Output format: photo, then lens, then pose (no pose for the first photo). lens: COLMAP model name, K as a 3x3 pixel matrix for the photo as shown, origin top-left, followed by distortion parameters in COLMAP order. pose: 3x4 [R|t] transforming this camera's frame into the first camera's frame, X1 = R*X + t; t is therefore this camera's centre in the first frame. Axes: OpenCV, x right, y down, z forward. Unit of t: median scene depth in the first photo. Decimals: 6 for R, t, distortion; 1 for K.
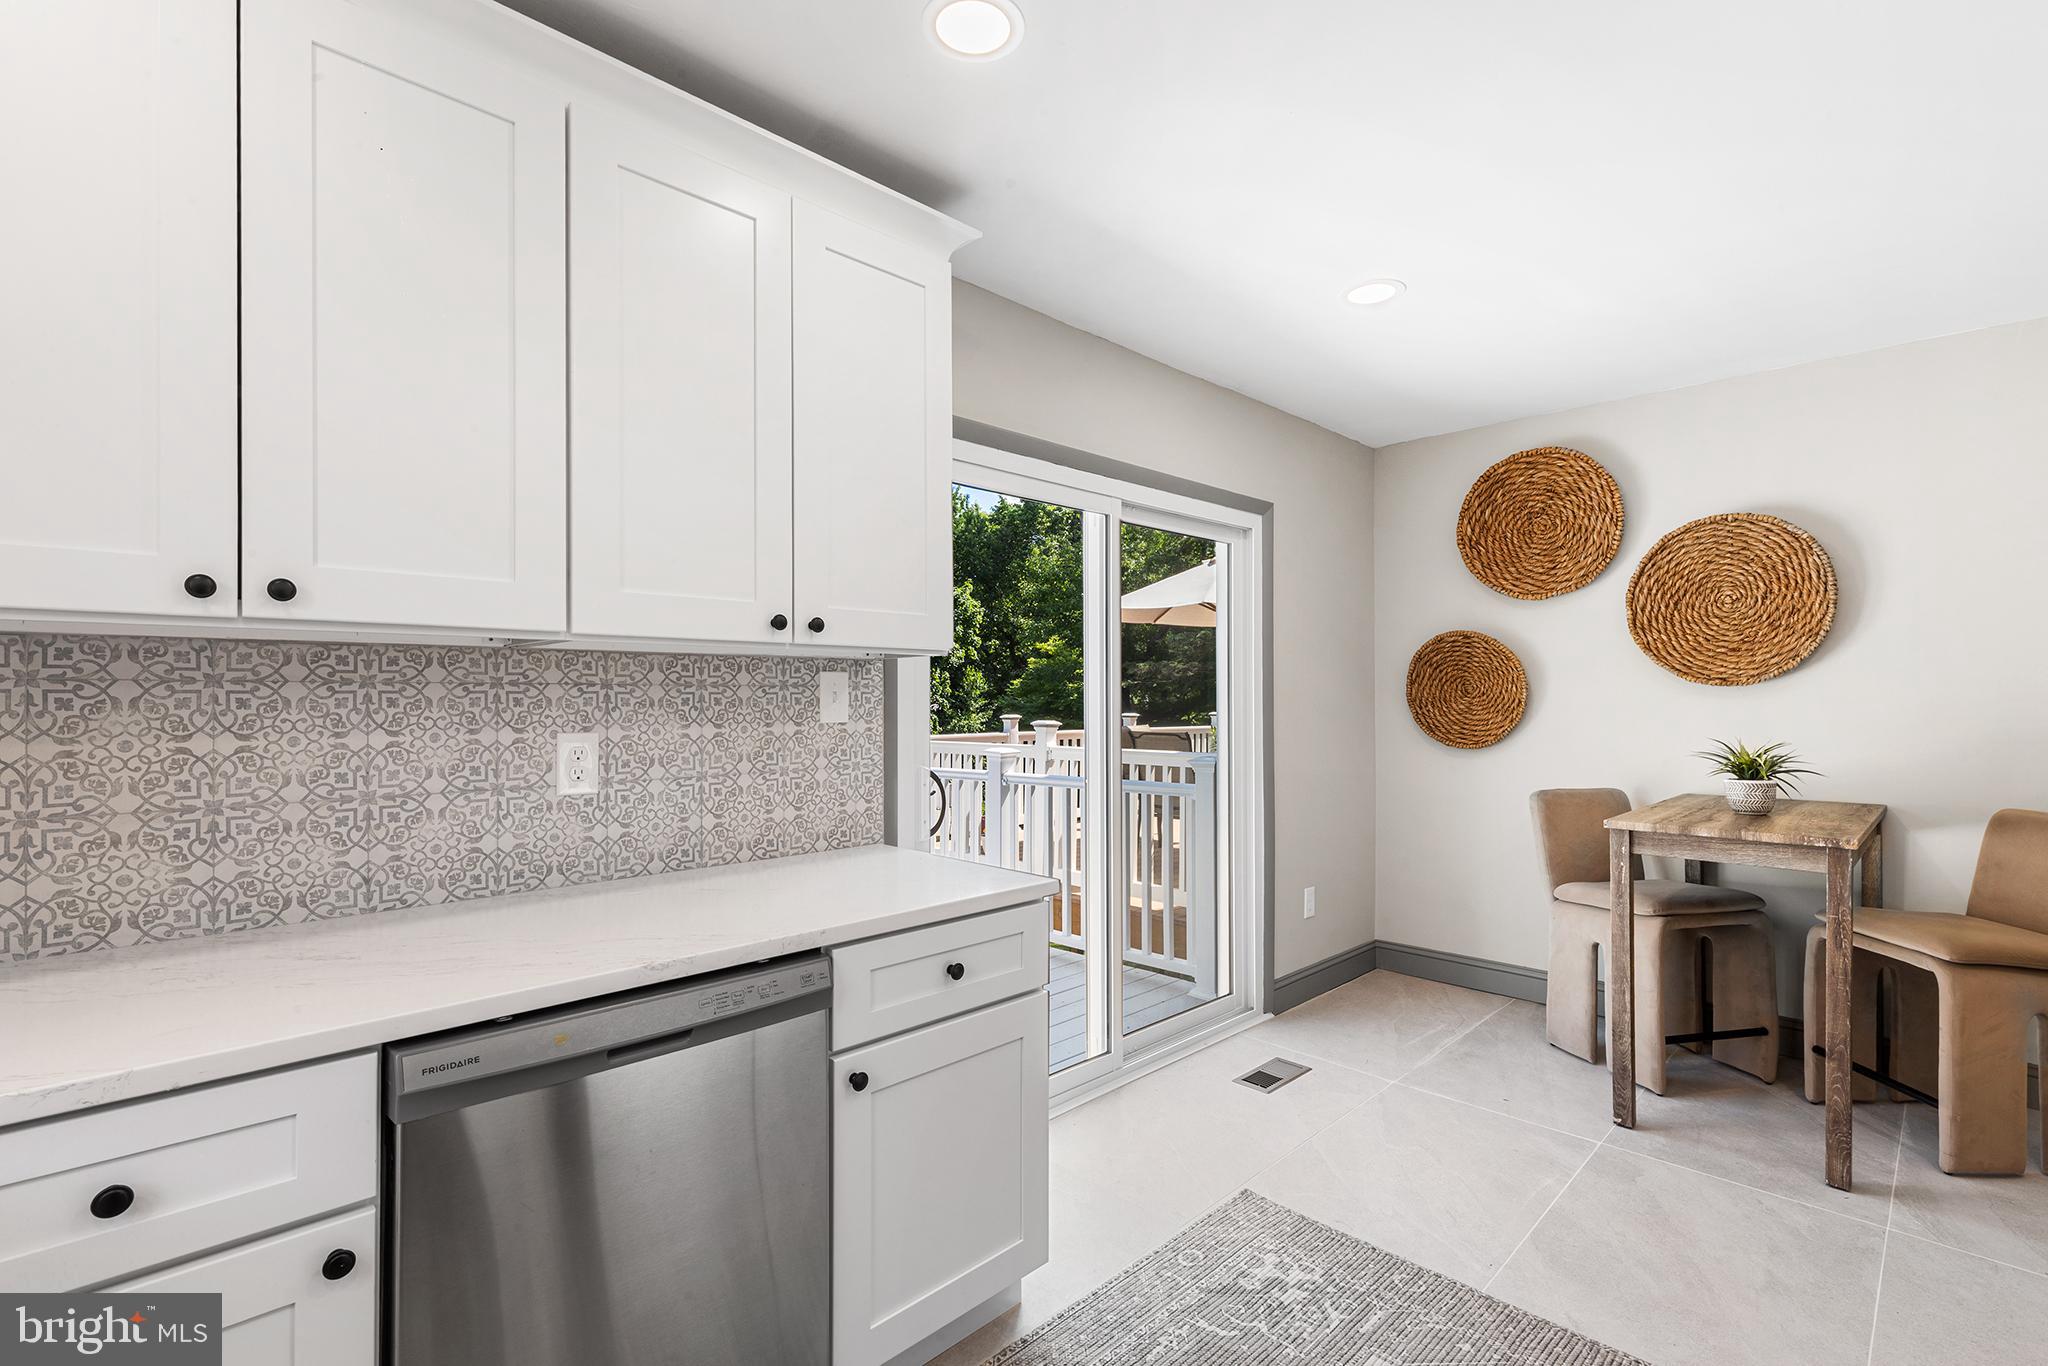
lens RADIAL K [[930.3, 0, 1010.2], [0, 930.3, 696.7], [0, 0, 1]] dist [0.004229, -0.001303]
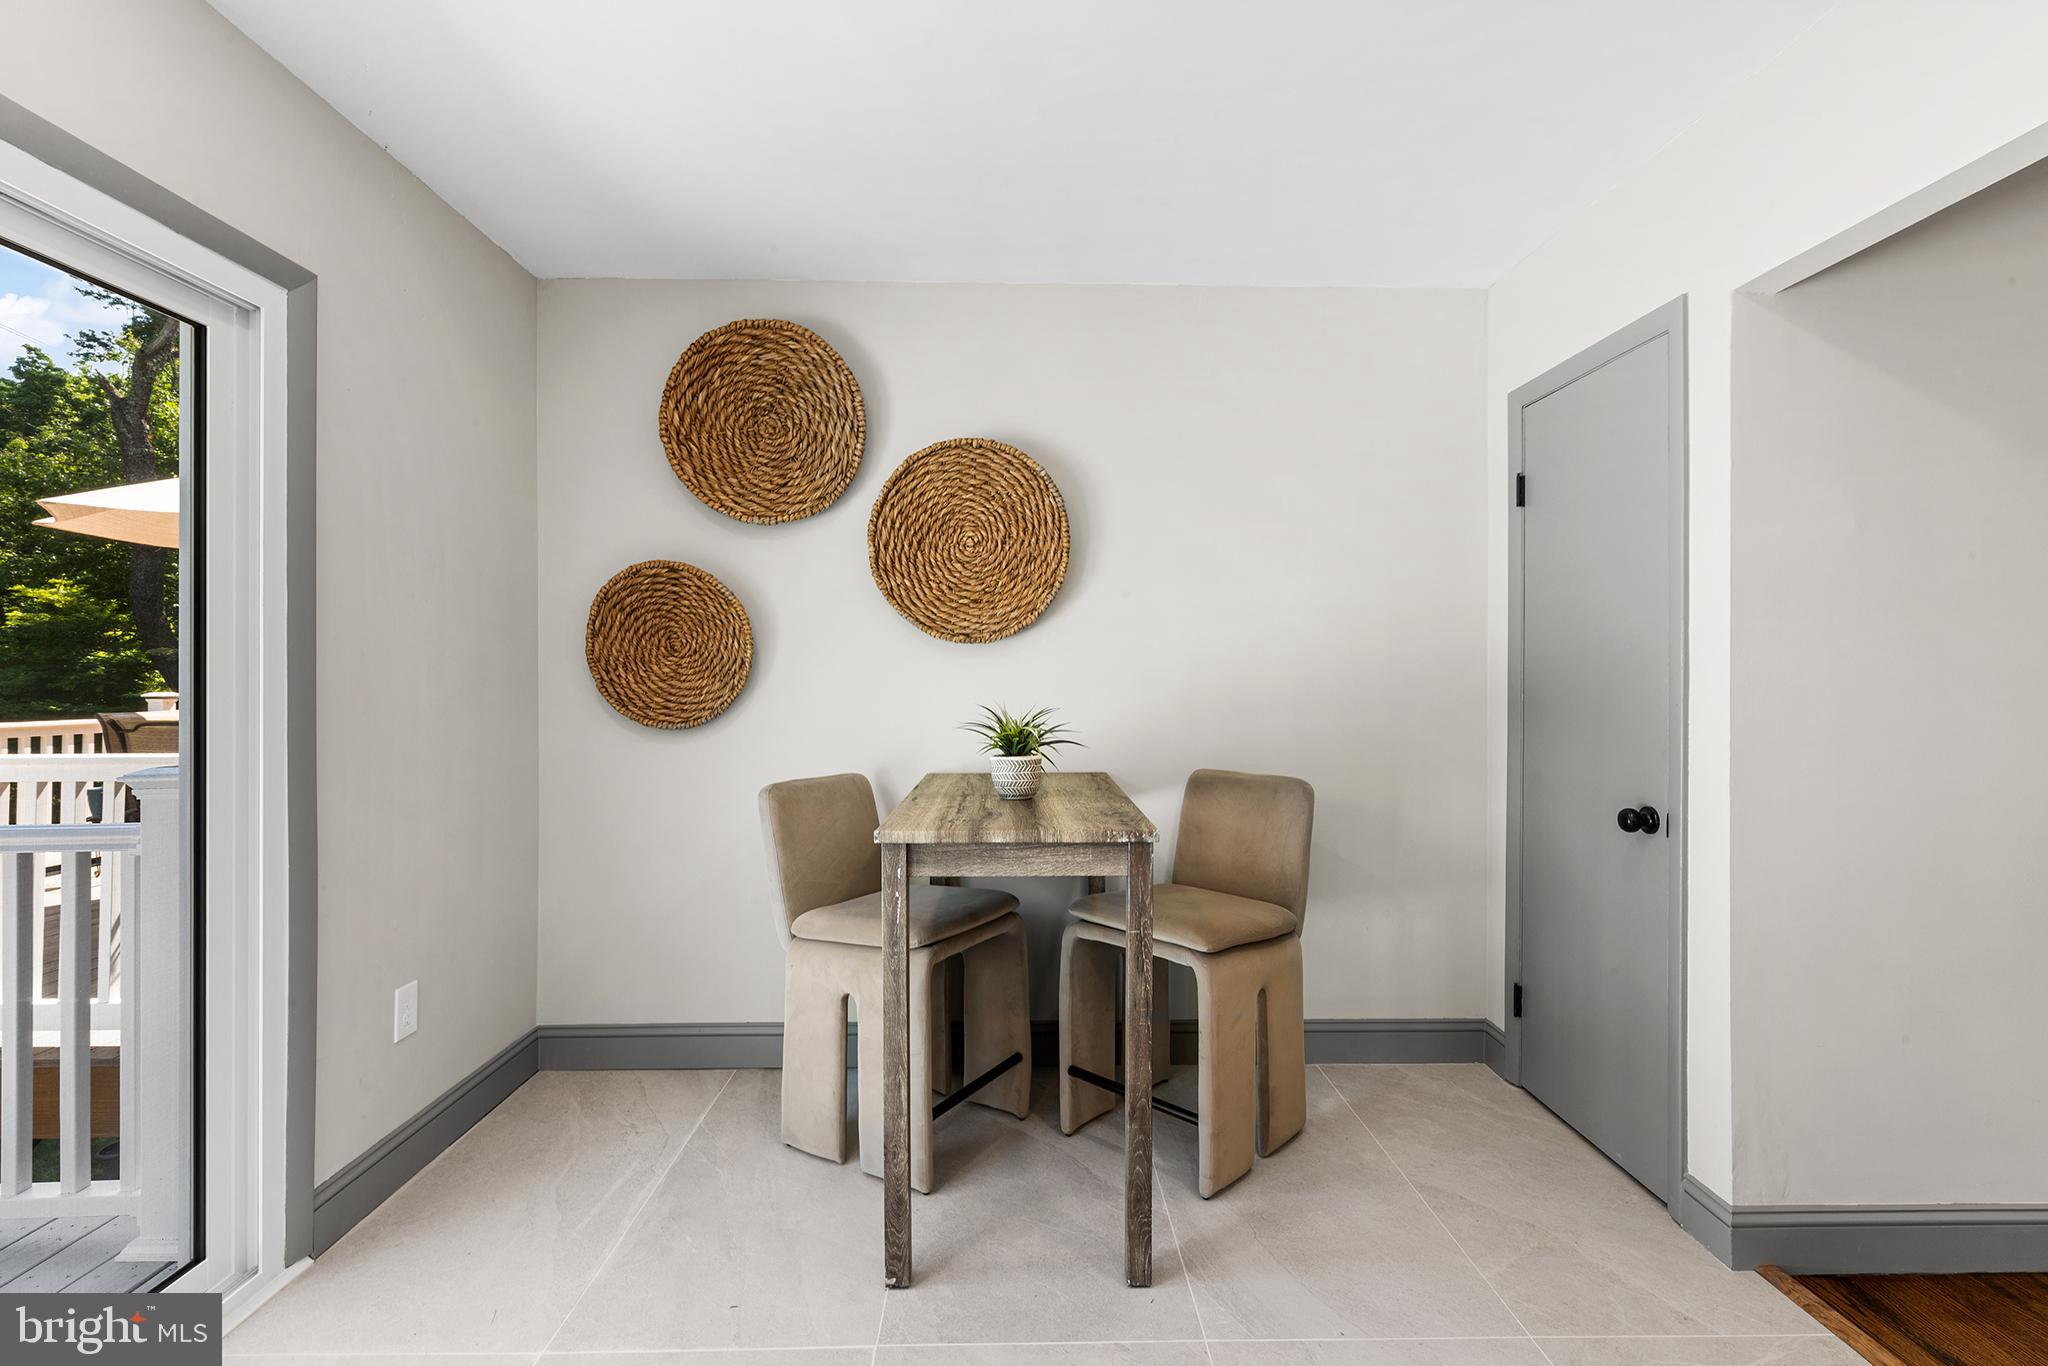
lens RADIAL K [[930.3, 0, 1041.3], [0, 930.3, 678.2], [0, 0, 1]] dist [0.004229, -0.001303]
pose [[0.671803, 0.000099, 0.740730, 0.184891], [-0.002257, 0.999996, 0.001913, 0.018267], [-0.740727, -0.002957, 0.671800, 0.380085]]
